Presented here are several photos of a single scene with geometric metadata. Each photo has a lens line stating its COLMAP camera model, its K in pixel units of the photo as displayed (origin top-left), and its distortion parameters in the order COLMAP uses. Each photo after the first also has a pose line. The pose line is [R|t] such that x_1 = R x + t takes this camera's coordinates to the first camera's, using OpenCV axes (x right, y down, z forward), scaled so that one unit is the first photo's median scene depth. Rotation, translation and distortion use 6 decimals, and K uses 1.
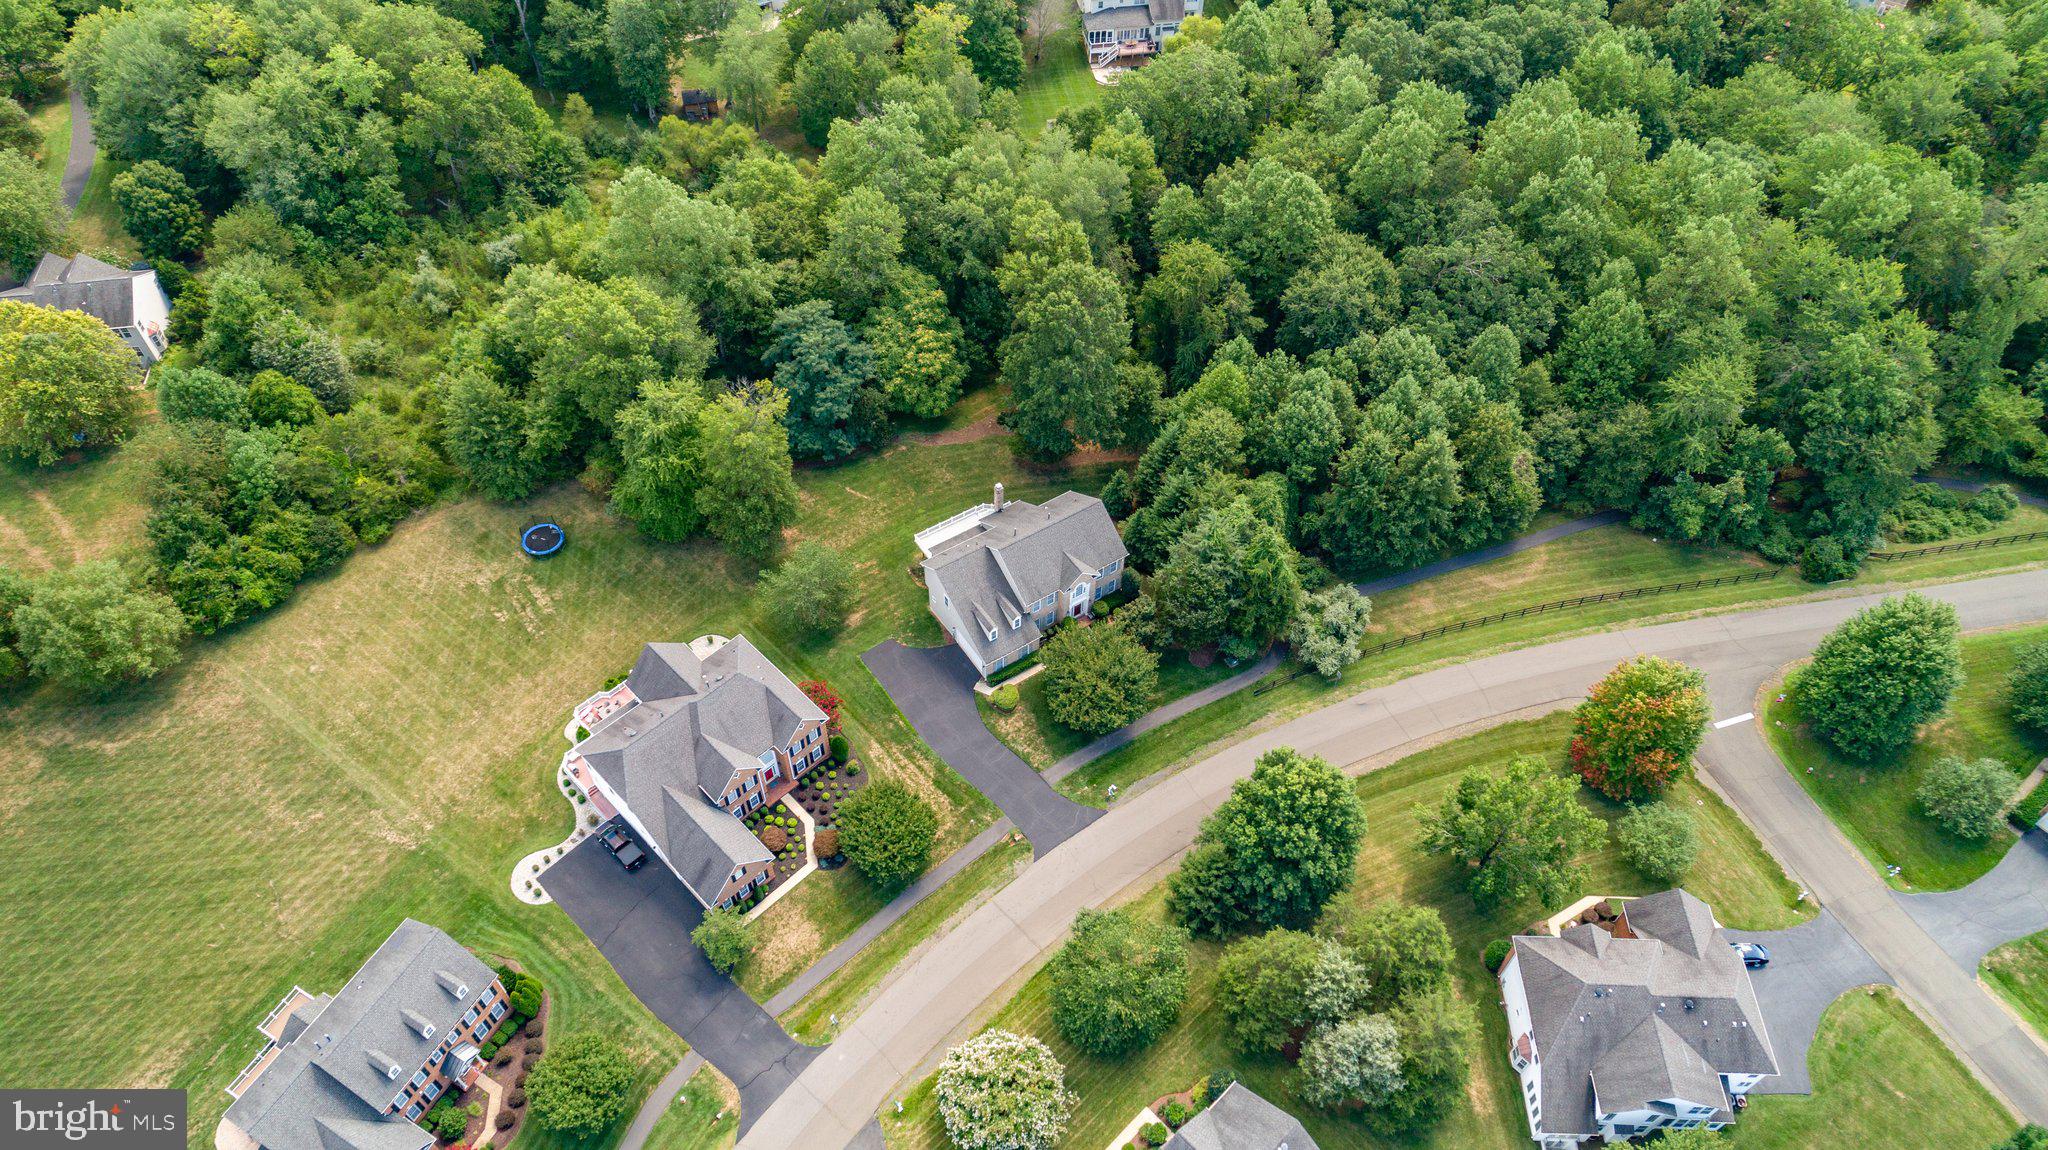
lens RADIAL K [[1382.1, 0, 1026.1], [0, 1382.1, 576.7], [0, 0, 1]] dist [-0.012684, 0.011655]
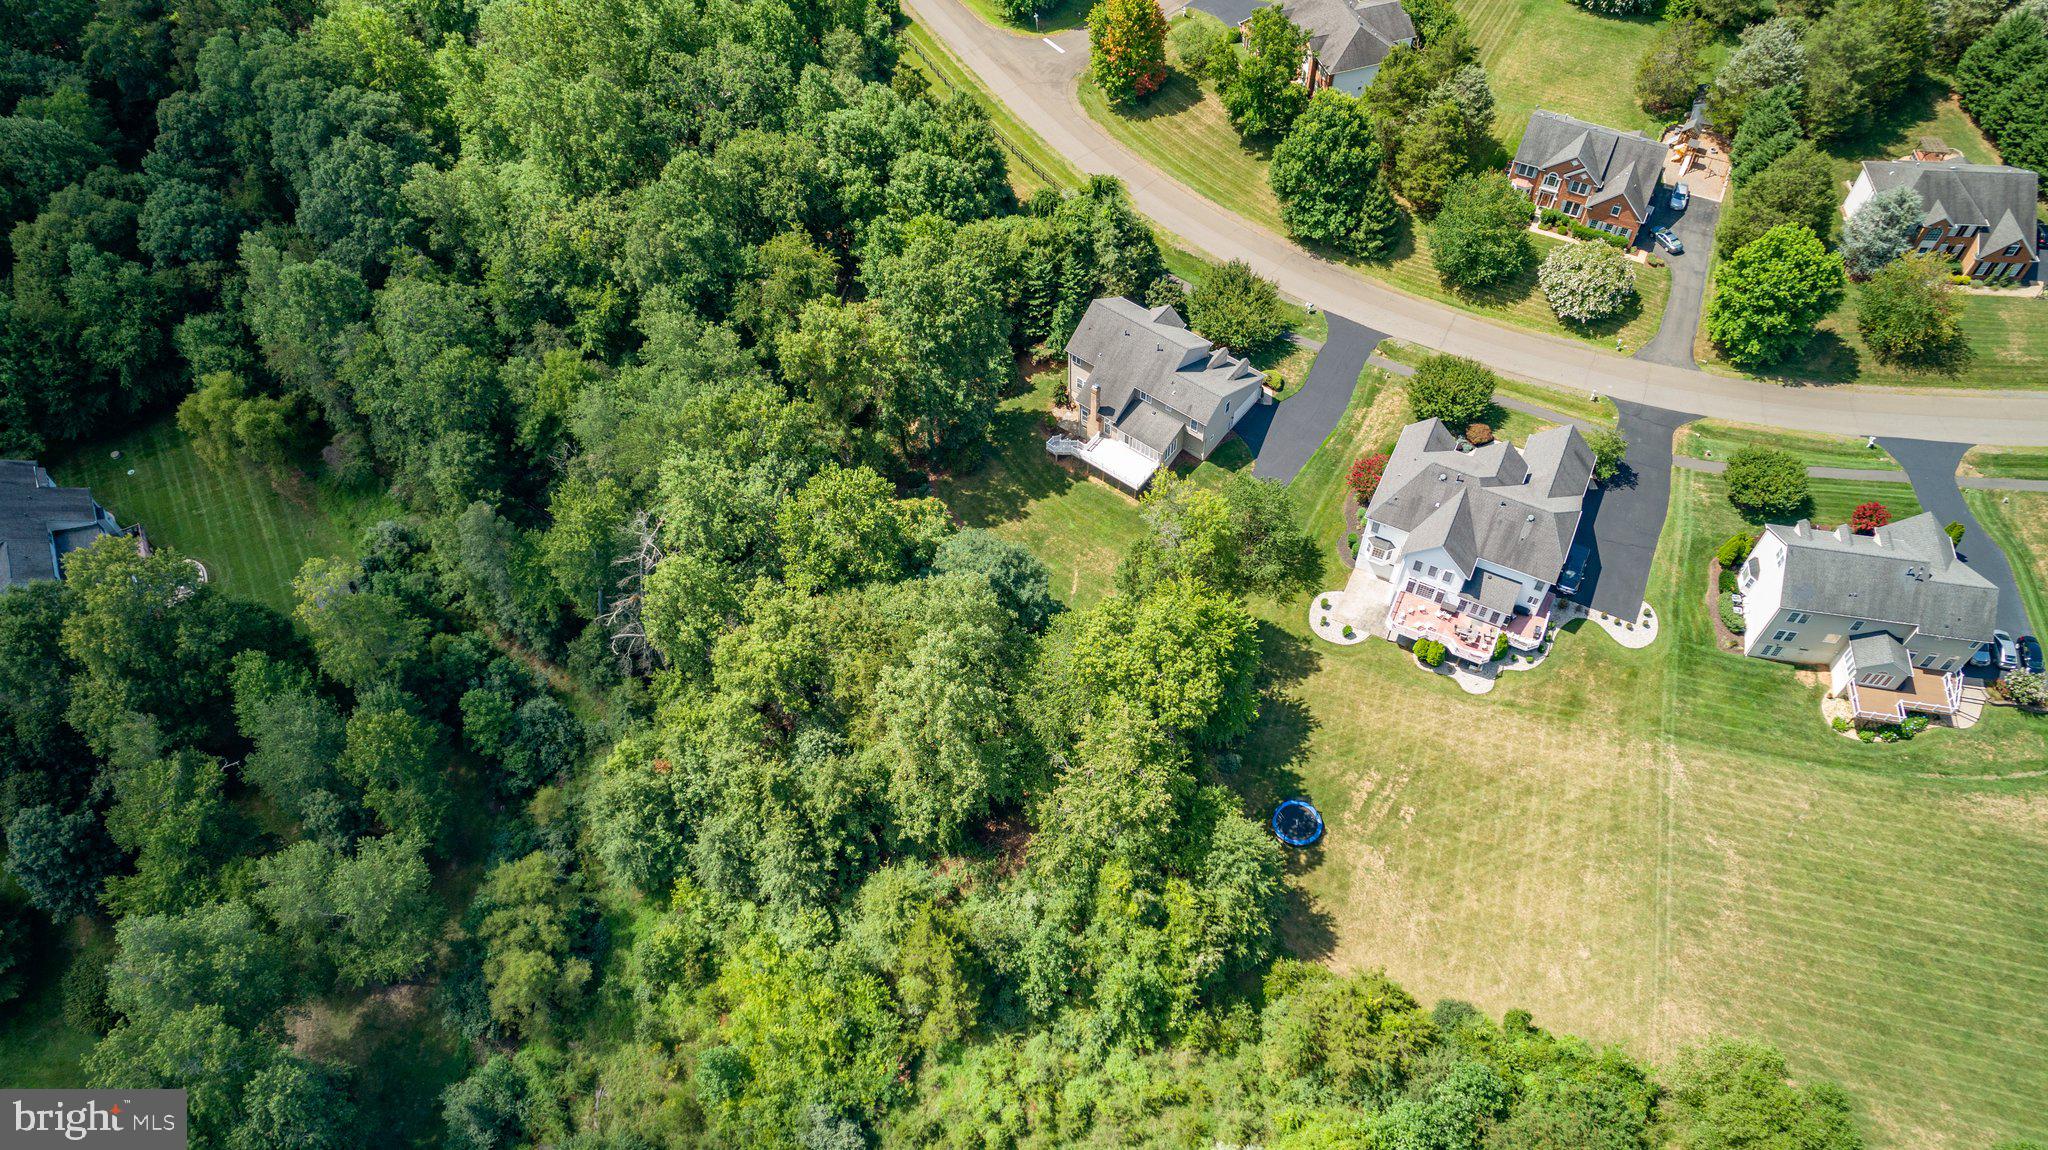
lens RADIAL K [[1382.1, 0, 1030.5], [0, 1382.1, 572.9], [0, 0, 1]] dist [-0.012684, 0.011655]
pose [[-0.323845, -0.769297, 0.550733, -0.672216], [0.744420, 0.152073, 0.650163, -0.744368], [-0.583920, 0.620529, 0.523432, 0.596499]]
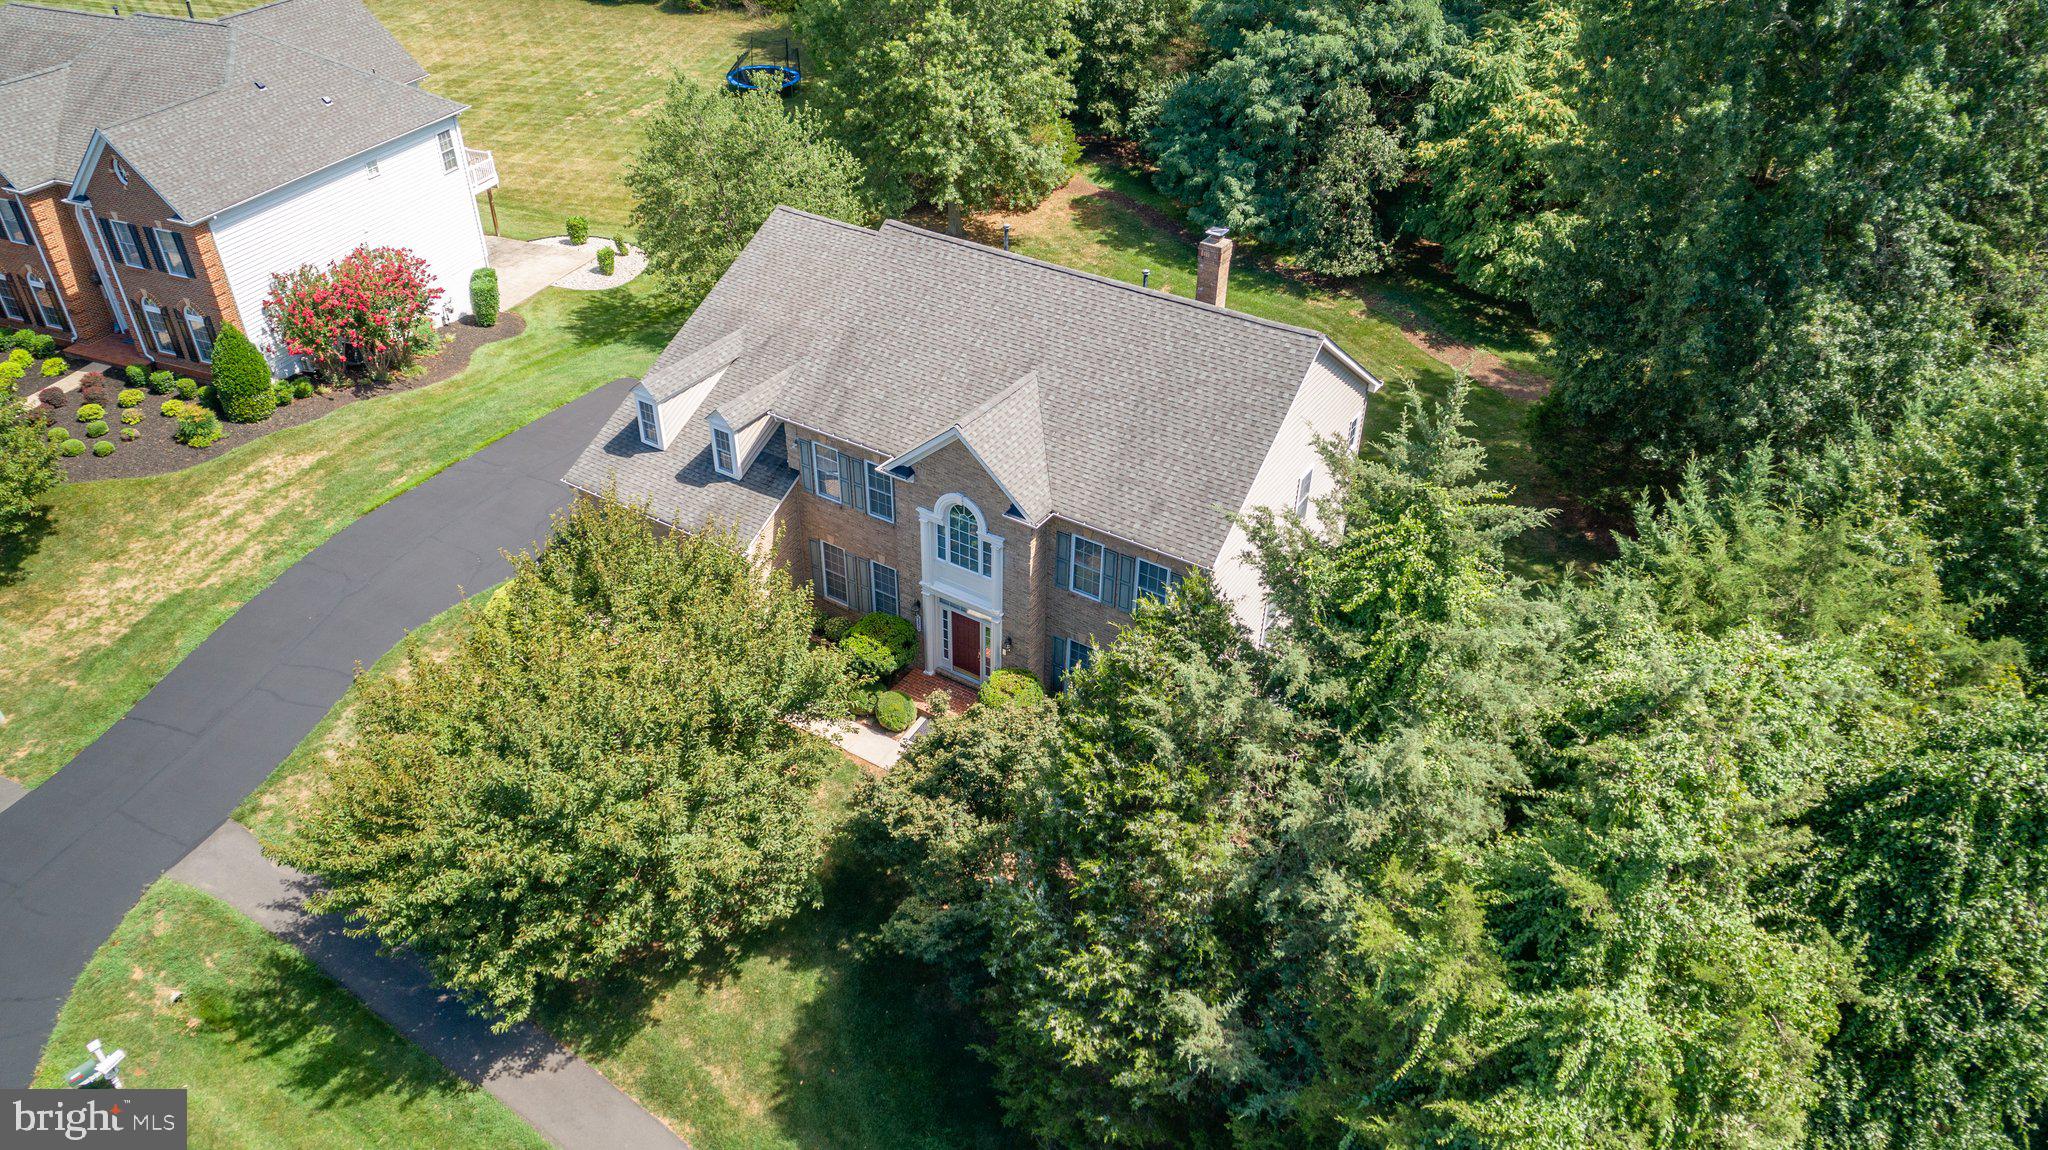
lens RADIAL K [[1382.1, 0, 1020.9], [0, 1382.1, 577.9], [0, 0, 1]] dist [-0.012684, 0.011655]
pose [[0.409874, 0.522189, -0.747878, 0.218290], [-0.713278, 0.694544, 0.094039, -0.014291], [0.568540, 0.494901, 0.657142, 0.837231]]
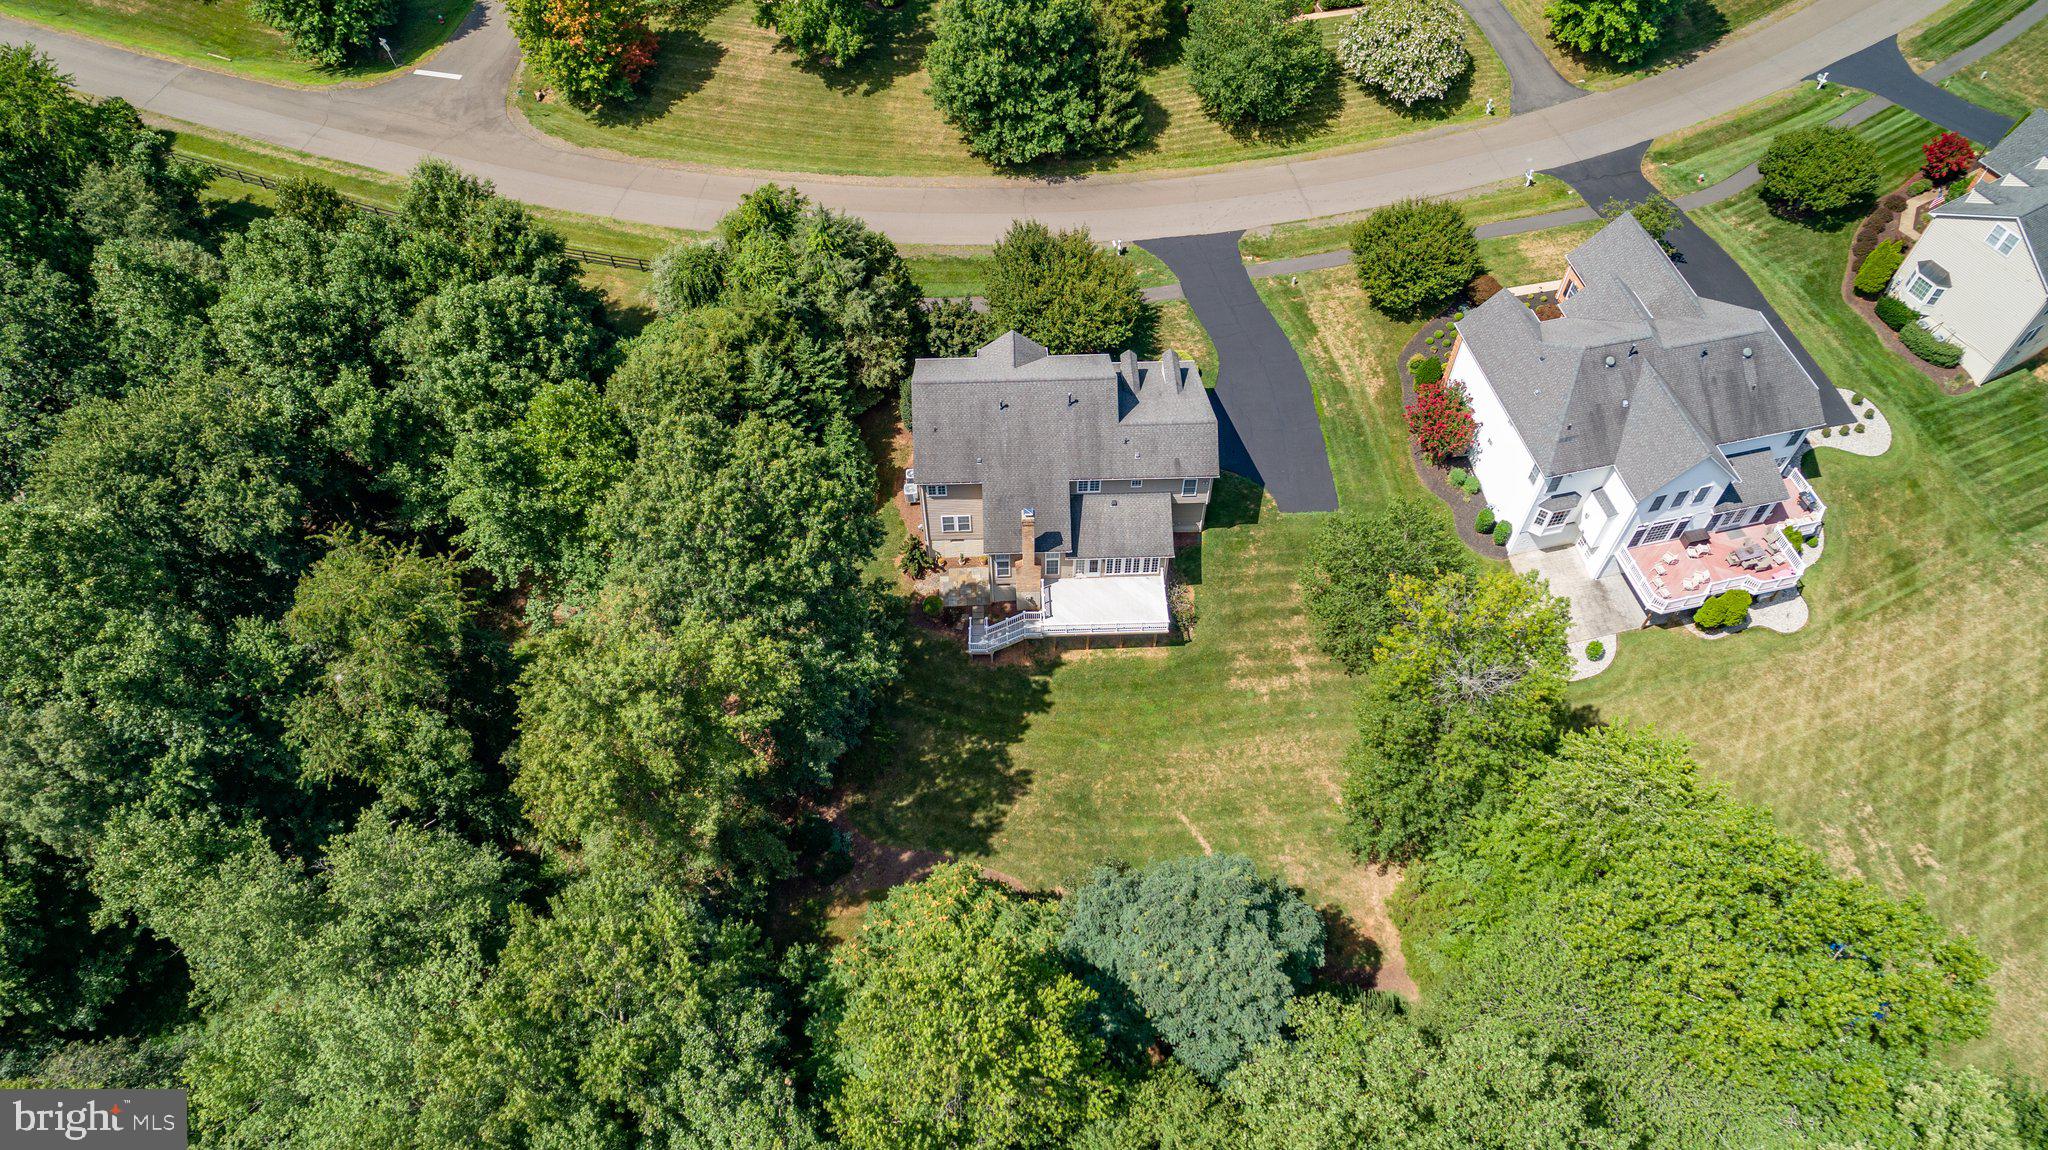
lens RADIAL K [[1382.1, 0, 1022.3], [0, 1382.1, 568.8], [0, 0, 1]] dist [-0.012684, 0.011655]
pose [[-0.851867, -0.431218, 0.297276, -0.195302], [0.403429, -0.178258, 0.897479, -0.575963], [-0.334018, 0.884463, 0.325818, 0.854247]]
